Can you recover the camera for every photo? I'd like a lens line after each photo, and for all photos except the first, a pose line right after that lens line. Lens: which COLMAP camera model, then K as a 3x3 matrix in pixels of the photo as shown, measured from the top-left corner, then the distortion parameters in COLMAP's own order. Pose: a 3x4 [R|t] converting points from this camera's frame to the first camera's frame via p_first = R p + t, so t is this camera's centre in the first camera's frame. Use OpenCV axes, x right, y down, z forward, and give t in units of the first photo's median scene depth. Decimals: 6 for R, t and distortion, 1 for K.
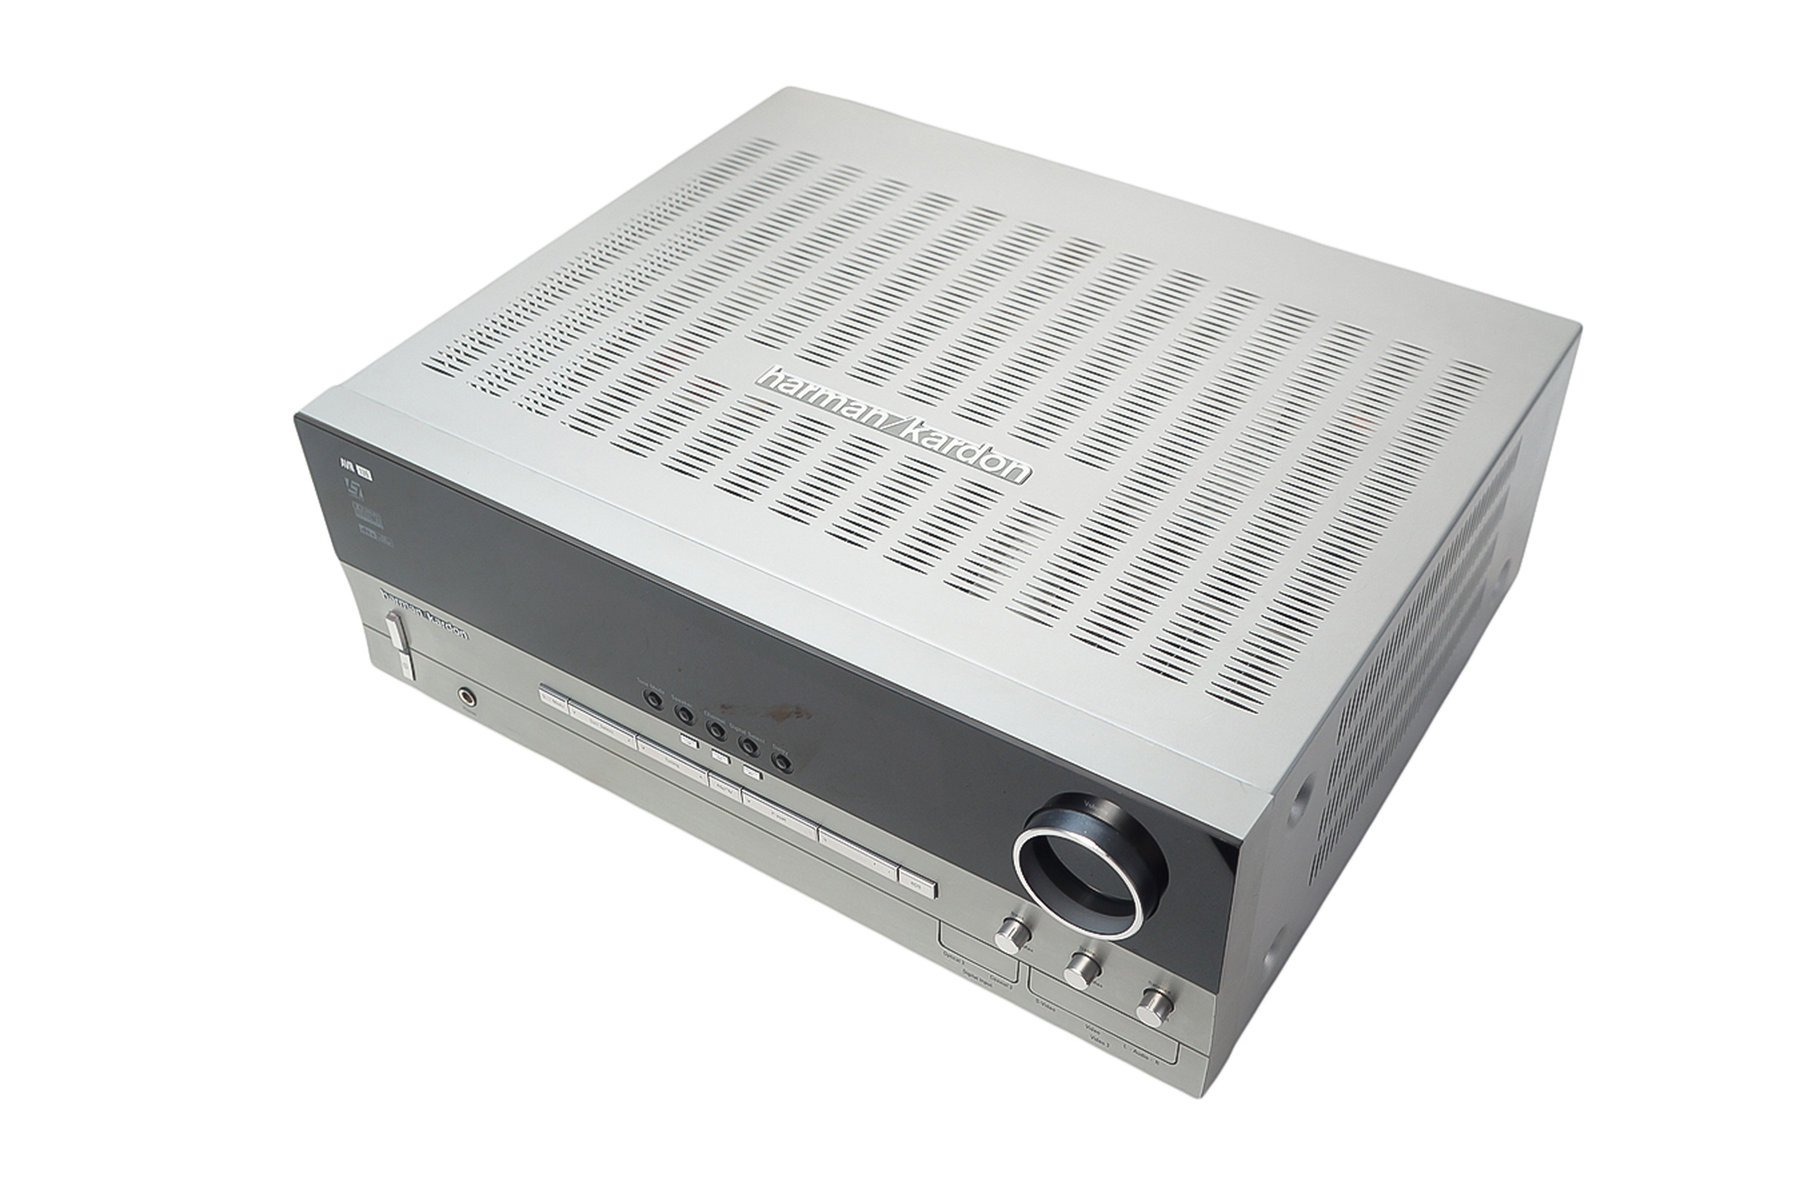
lens RADIAL K [[1797.9, 0, 900.0], [0, 1797.9, 597.0], [0, 0, 1]] dist [-0.055389, 0.037593]
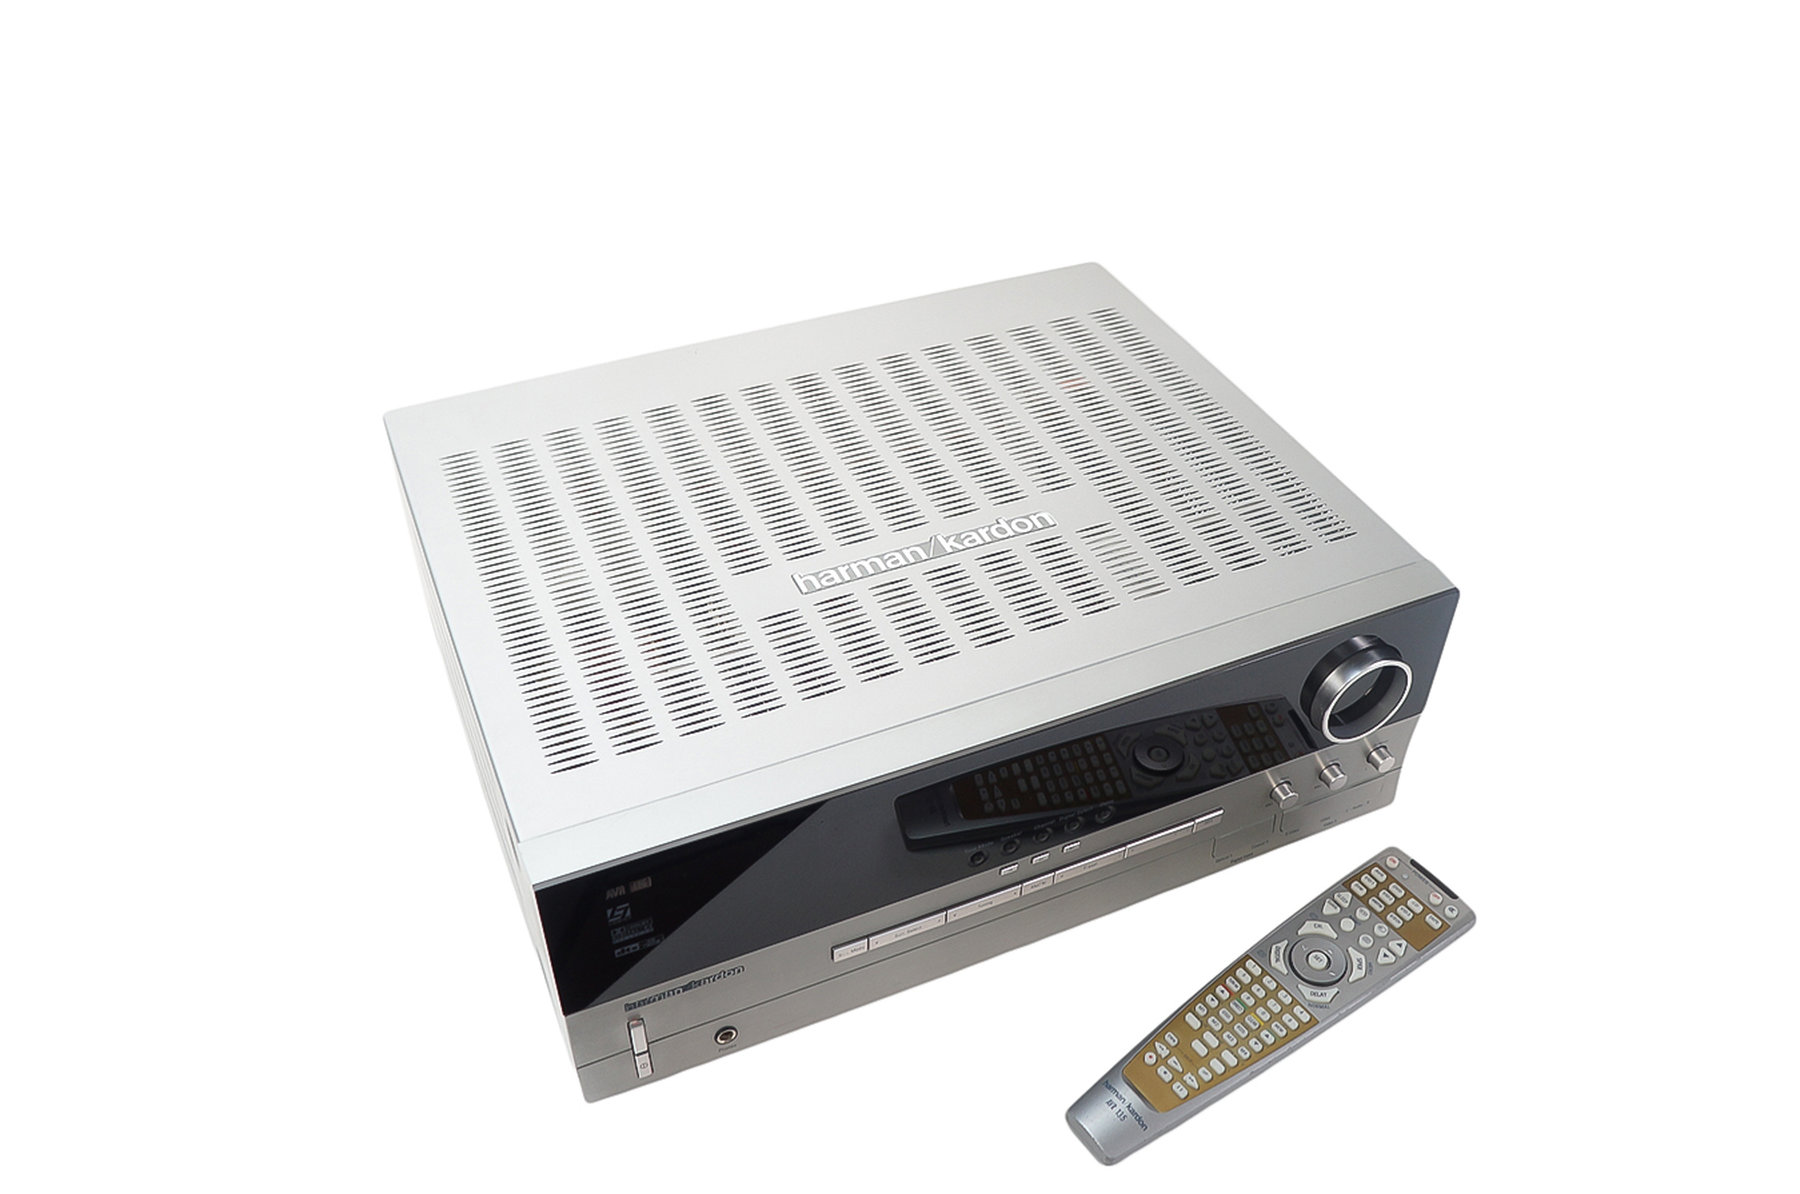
lens RADIAL K [[1493.6, 0, 900.0], [0, 1493.6, 597.0], [0, 0, 1]] dist [-0.001573, -0.000320]
pose [[0.543923, -0.528401, 0.651874, -0.624443], [0.551062, 0.810780, 0.197402, -0.258280], [-0.632834, 0.251852, 0.732183, 0.297681]]
